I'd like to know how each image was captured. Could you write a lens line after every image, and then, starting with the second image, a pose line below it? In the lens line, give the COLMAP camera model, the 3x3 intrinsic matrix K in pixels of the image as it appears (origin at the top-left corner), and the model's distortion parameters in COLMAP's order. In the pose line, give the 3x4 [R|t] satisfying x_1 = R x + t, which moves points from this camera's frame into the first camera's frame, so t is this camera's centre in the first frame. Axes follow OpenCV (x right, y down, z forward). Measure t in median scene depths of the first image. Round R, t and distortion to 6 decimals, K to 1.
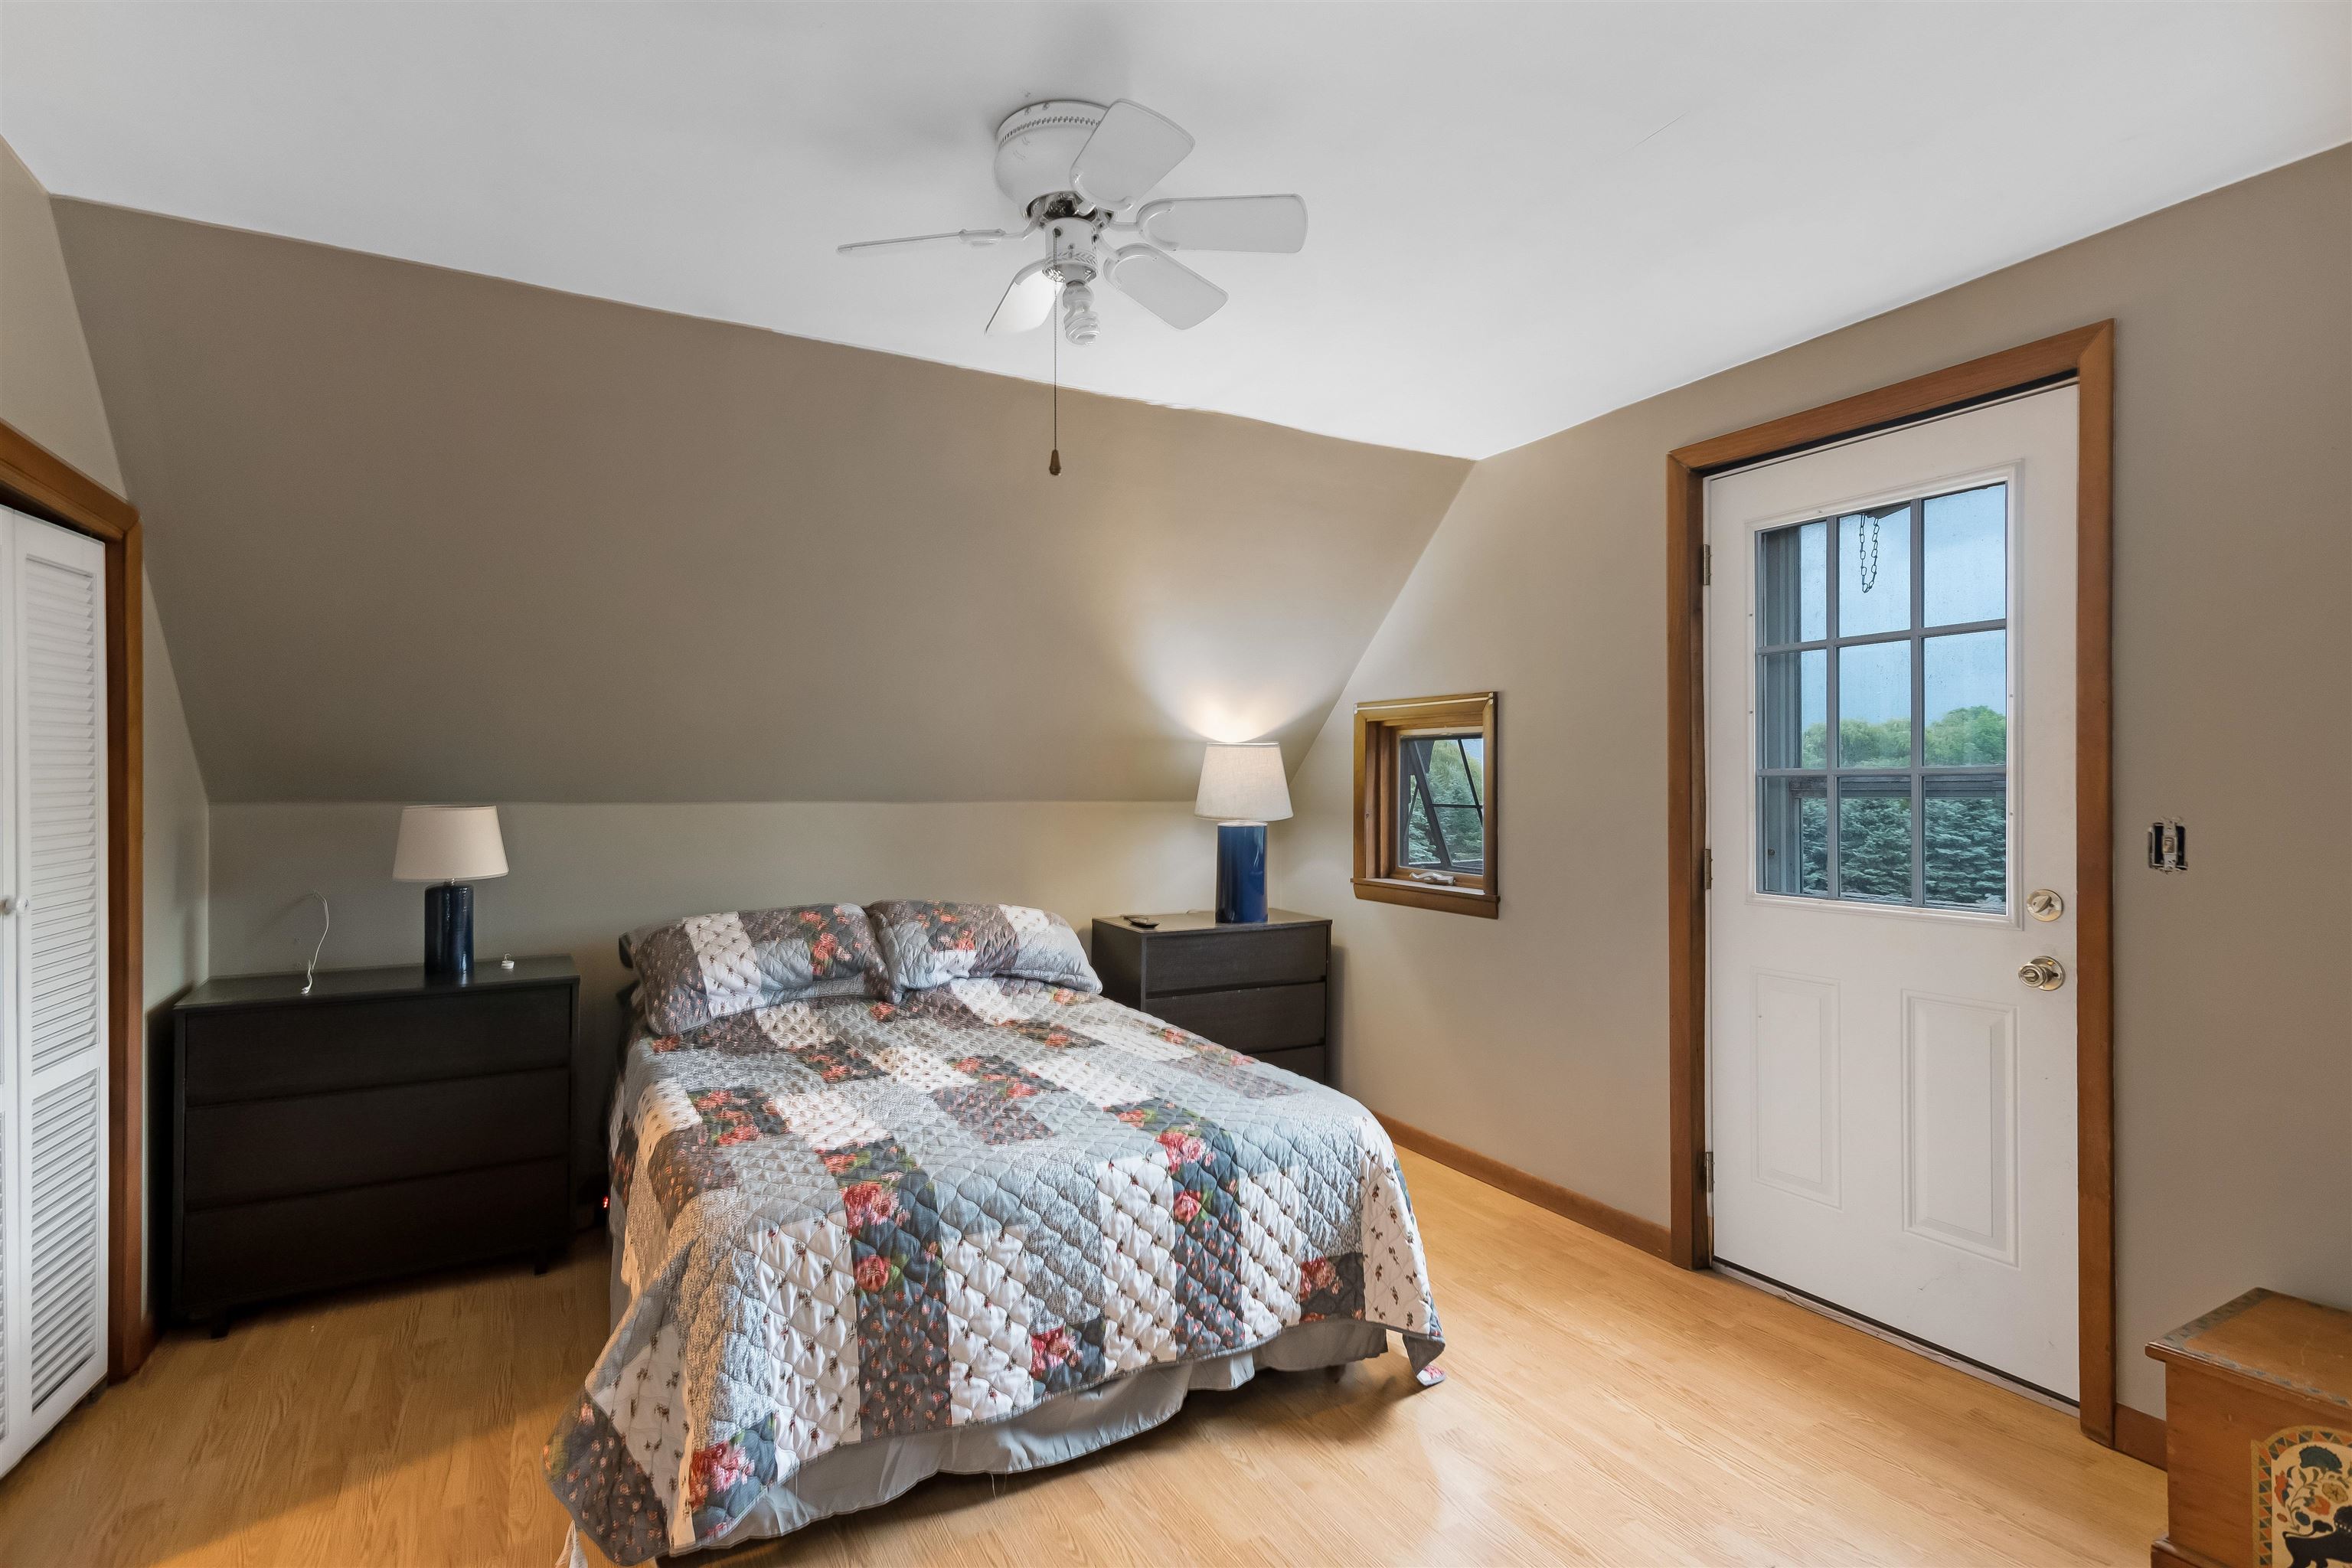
lens RADIAL K [[1138.9, 0, 1170.4], [0, 1138.9, 757.4], [0, 0, 1]] dist [0.012152, -0.001575]
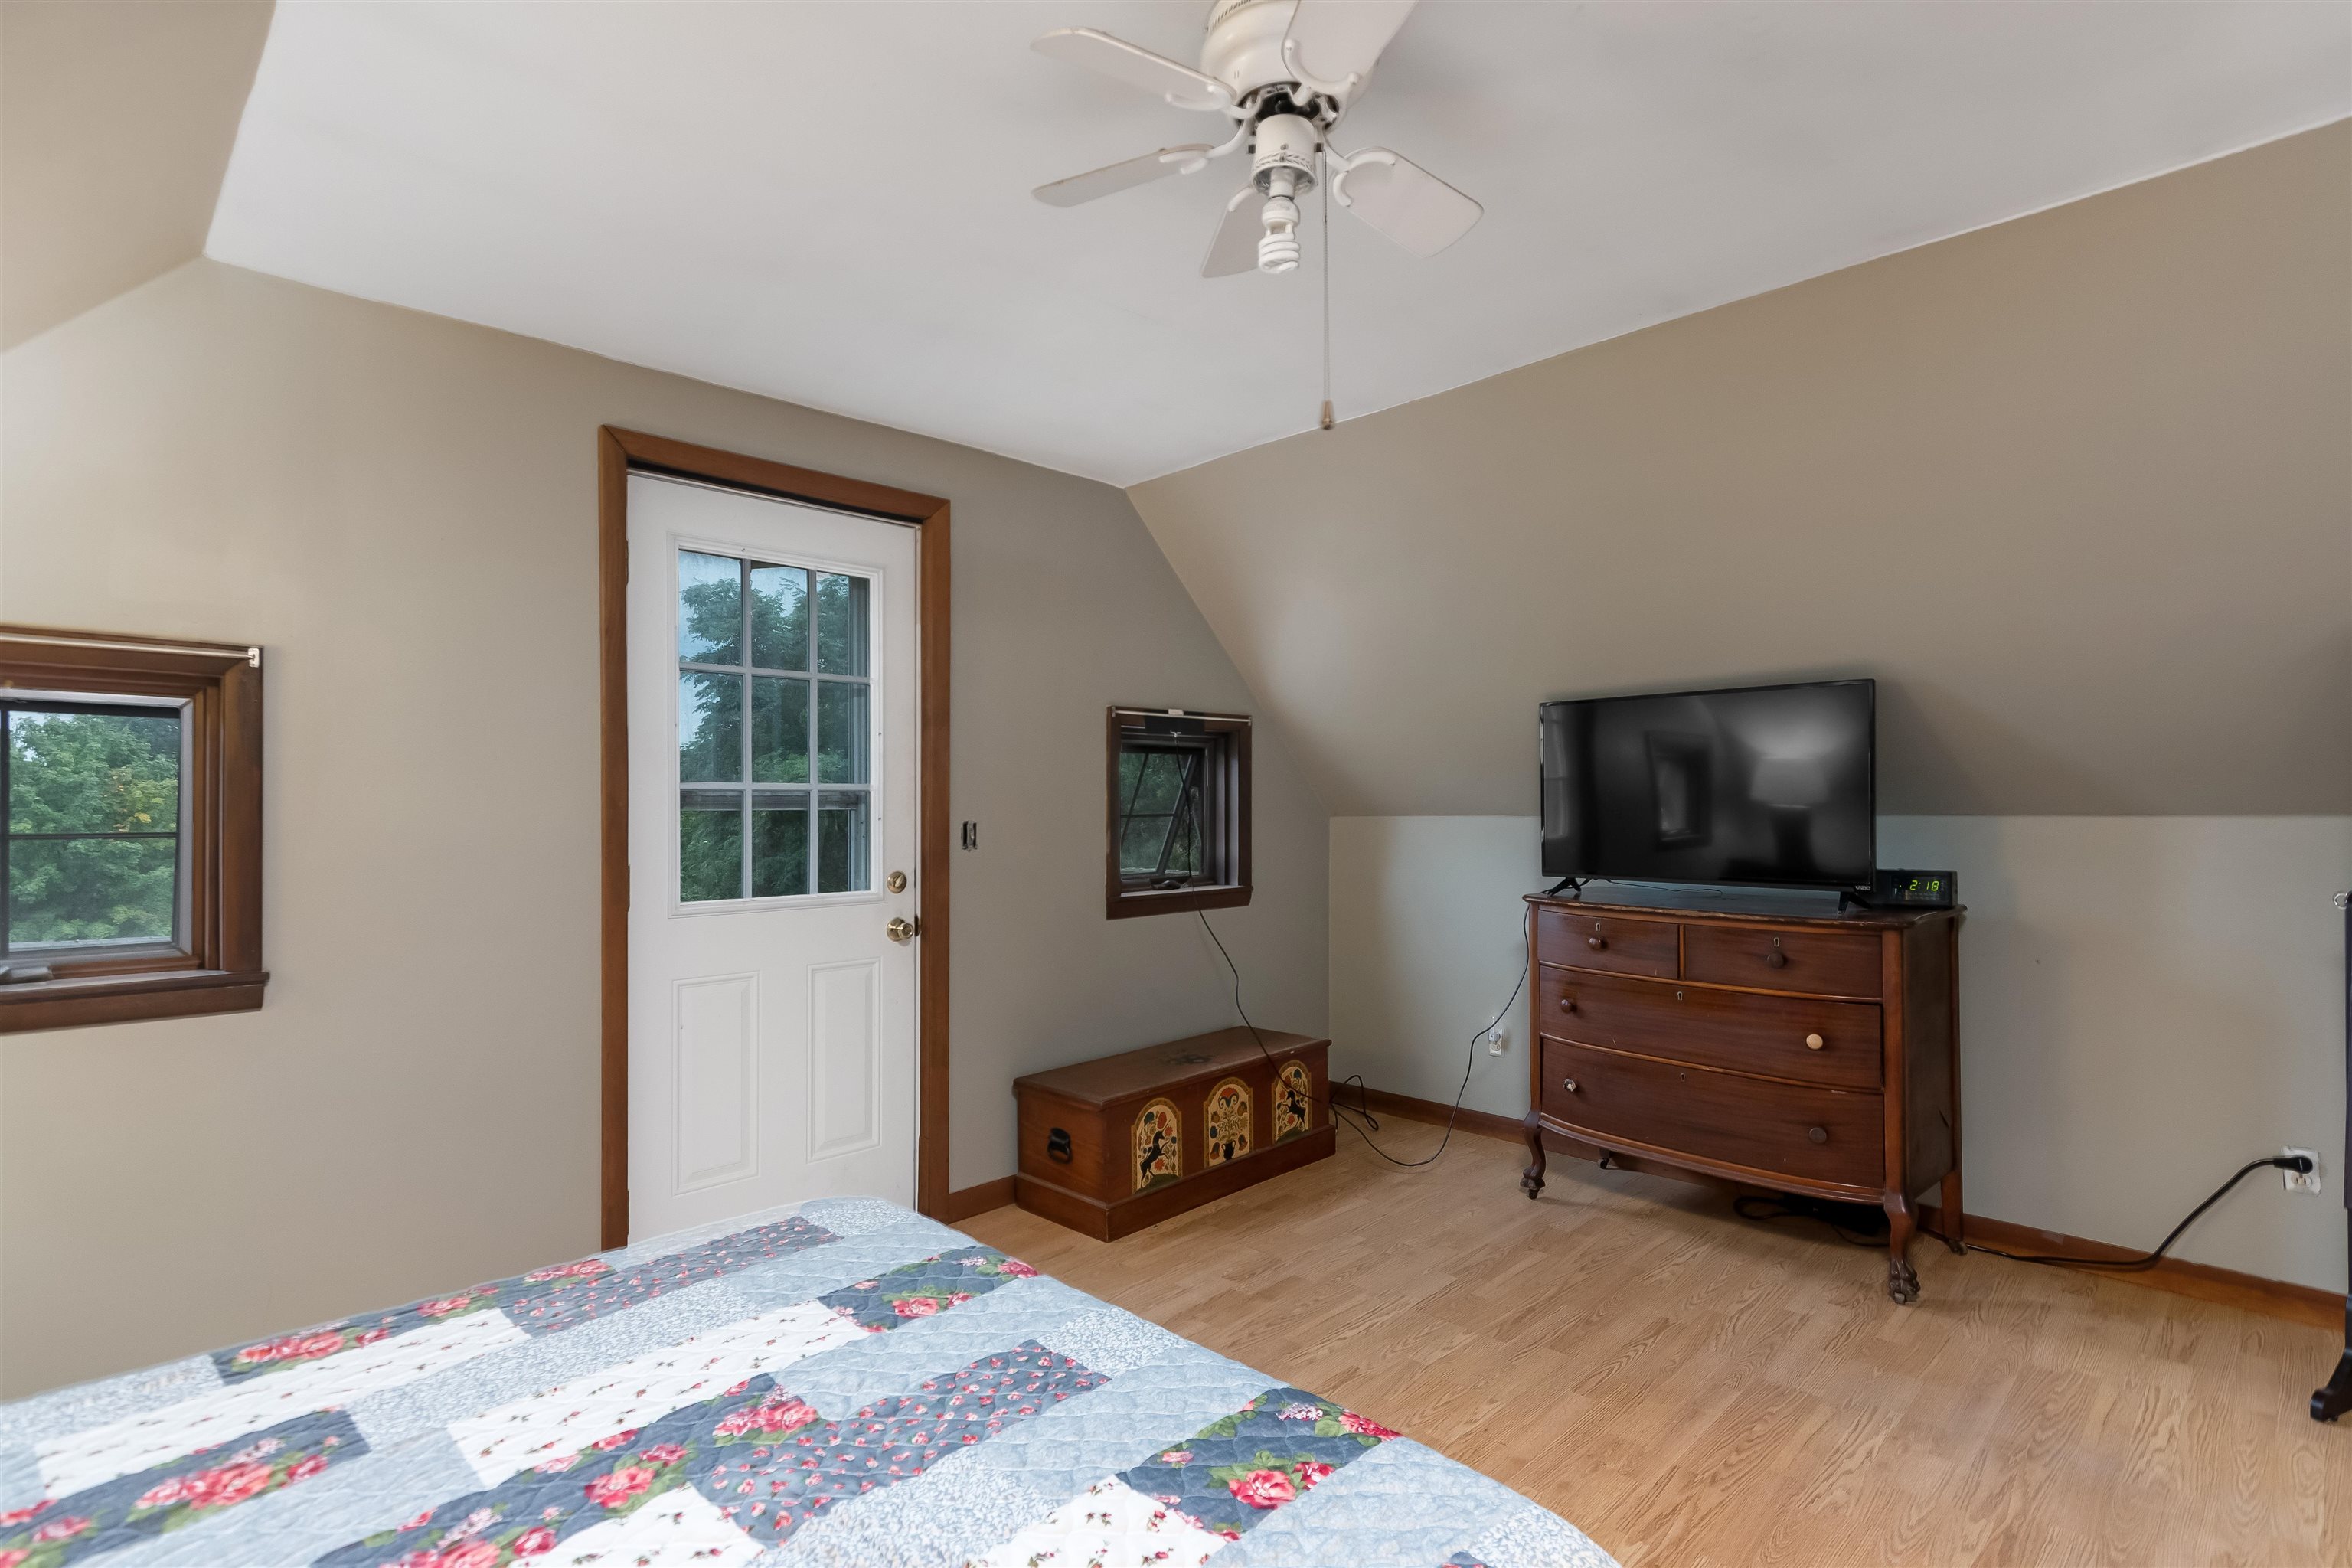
lens RADIAL K [[1131.1, 0, 1176.0], [0, 1131.1, 784.0], [0, 0, 1]] dist [0.013428, -0.000148]
pose [[-0.275350, 0.019304, 0.961150, -0.703525], [-0.025673, 0.999294, -0.027425, 0.035425], [-0.961001, -0.032227, -0.274661, 1.062190]]
